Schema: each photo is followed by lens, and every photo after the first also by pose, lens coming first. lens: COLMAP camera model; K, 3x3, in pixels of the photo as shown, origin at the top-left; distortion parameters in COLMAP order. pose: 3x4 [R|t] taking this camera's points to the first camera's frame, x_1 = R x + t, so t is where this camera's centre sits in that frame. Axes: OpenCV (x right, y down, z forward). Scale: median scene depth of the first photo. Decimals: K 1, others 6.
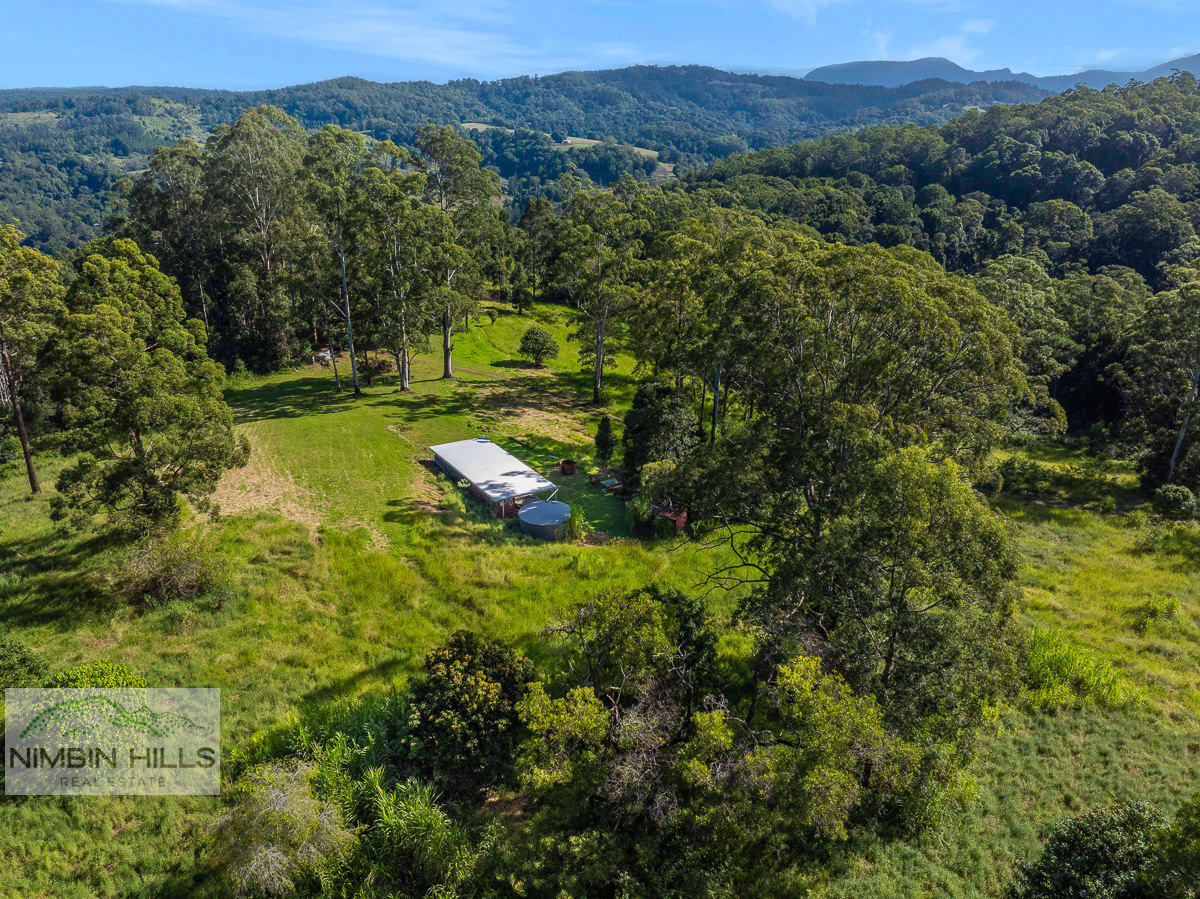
lens RADIAL K [[841.4, 0, 597.2], [0, 841.4, 445.0], [0, 0, 1]] dist [-0.036975, 0.005469]
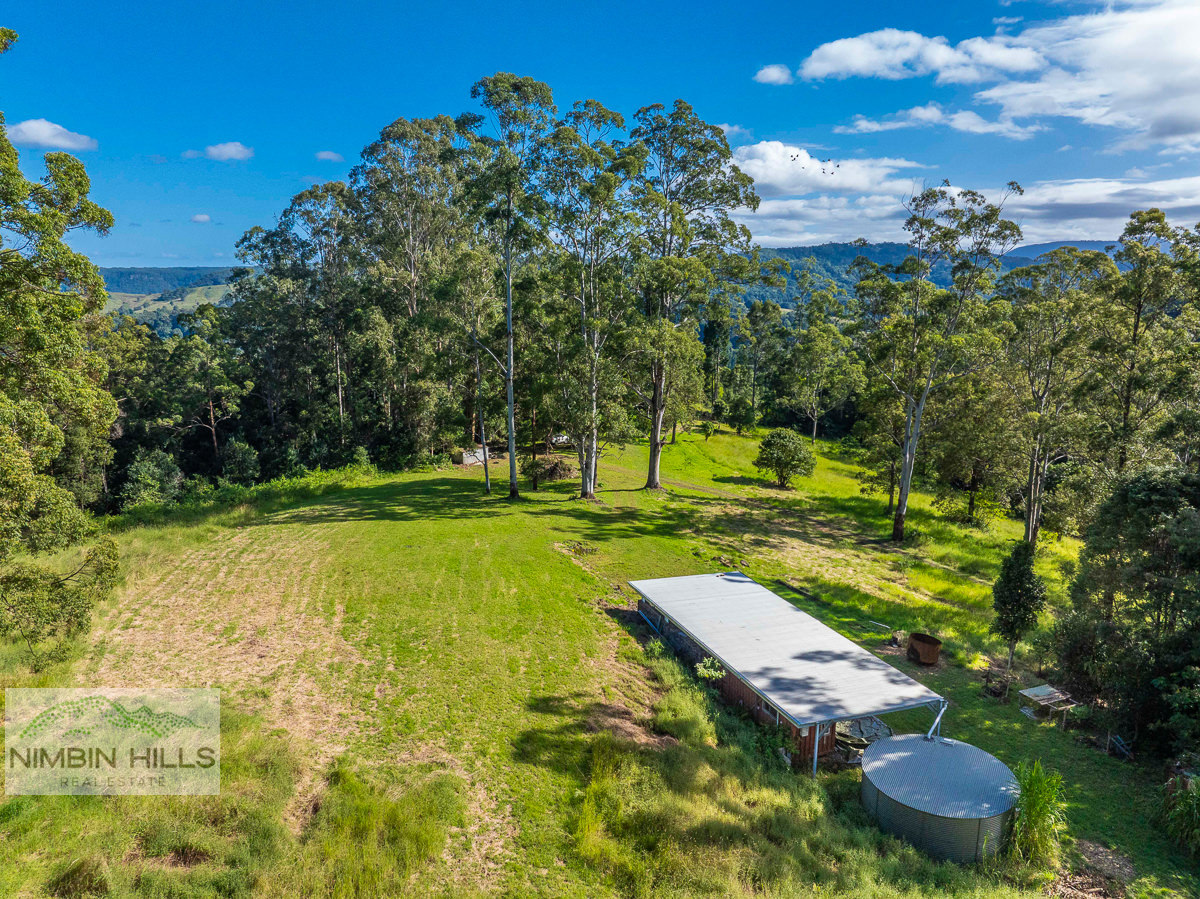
lens RADIAL K [[841.4, 0, 597.2], [0, 841.4, 445.0], [0, 0, 1]] dist [-0.036975, 0.005469]
pose [[0.976242, 0.041504, -0.212670, -0.090349], [-0.082133, 0.979121, -0.185946, 0.012753], [0.200512, 0.198996, 0.959268, 0.392501]]
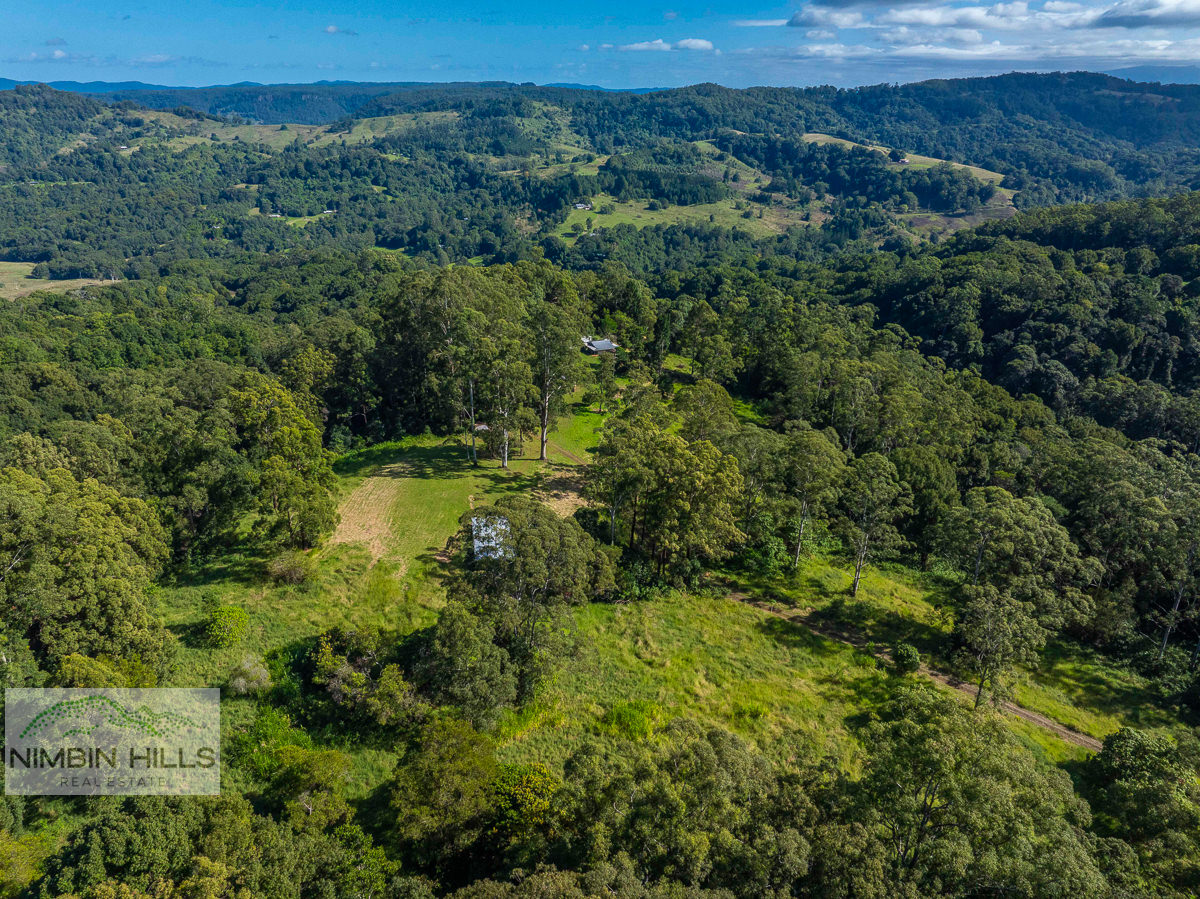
lens RADIAL K [[841.7, 0, 600.0], [0, 841.7, 449.5], [0, 0, 1]] dist [-0.060498, 0.030417]
pose [[0.920175, 0.159080, -0.357731, 0.486968], [-0.154228, 0.987131, 0.042254, -0.190987], [0.359850, 0.016291, 0.932868, -0.391498]]
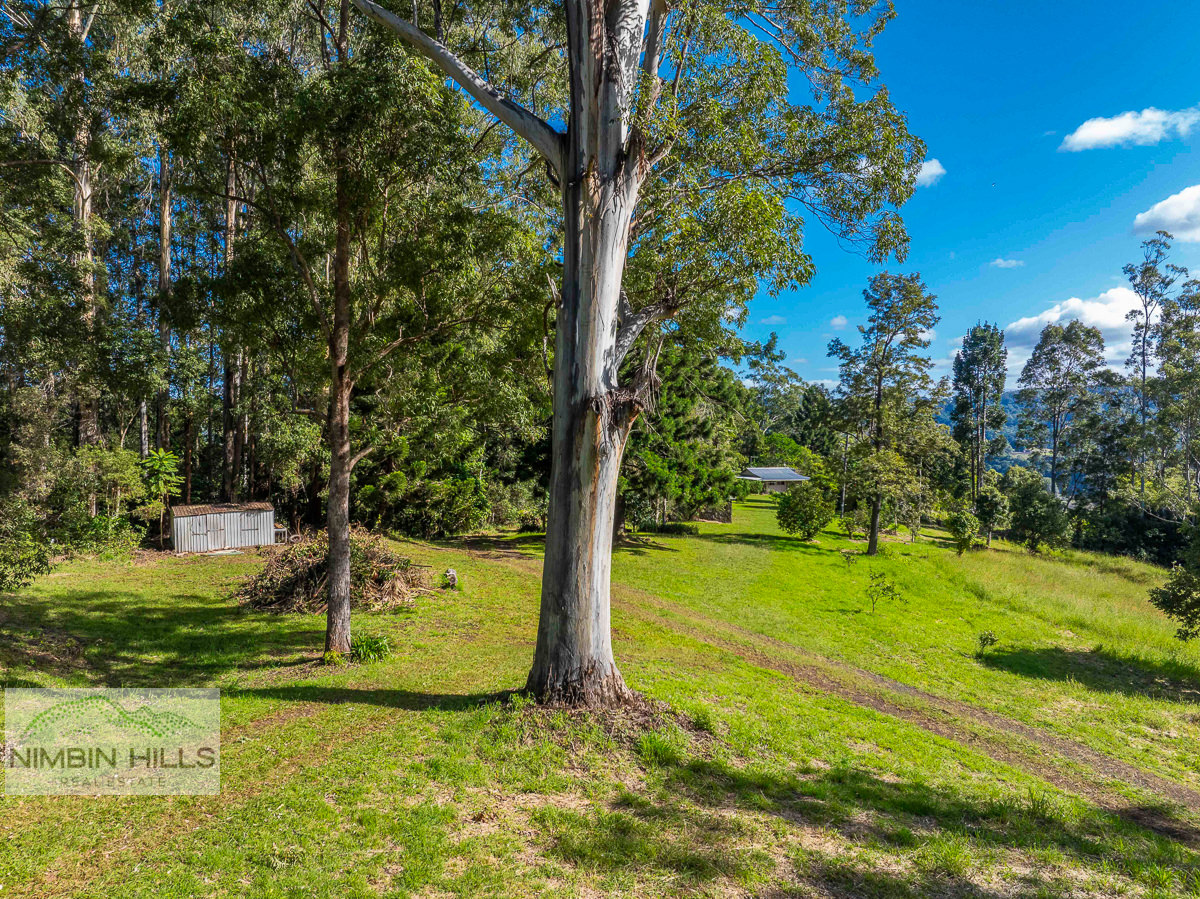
lens RADIAL K [[841.4, 0, 597.2], [0, 841.4, 445.0], [0, 0, 1]] dist [-0.036975, 0.005469]
pose [[0.875277, 0.011857, -0.483477, -0.137710], [-0.185448, 0.931510, -0.312887, -0.084282], [0.446653, 0.363523, 0.817528, 0.988959]]
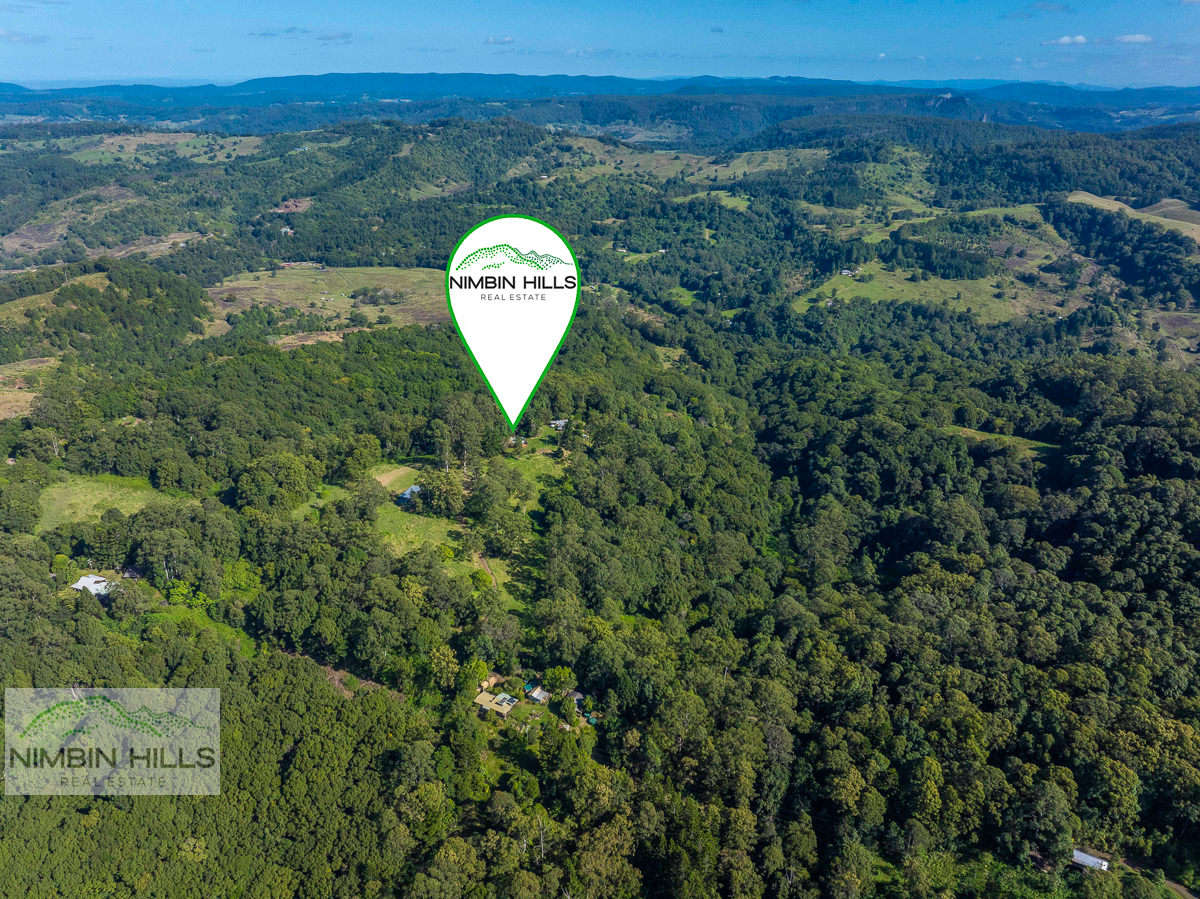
lens RADIAL K [[841.4, 0, 597.2], [0, 841.4, 445.0], [0, 0, 1]] dist [-0.036975, 0.005469]
pose [[0.617697, 0.321912, -0.717512, 3.564339], [-0.304224, 0.939161, 0.159452, -1.176554], [0.725188, 0.119791, 0.678050, -1.614171]]
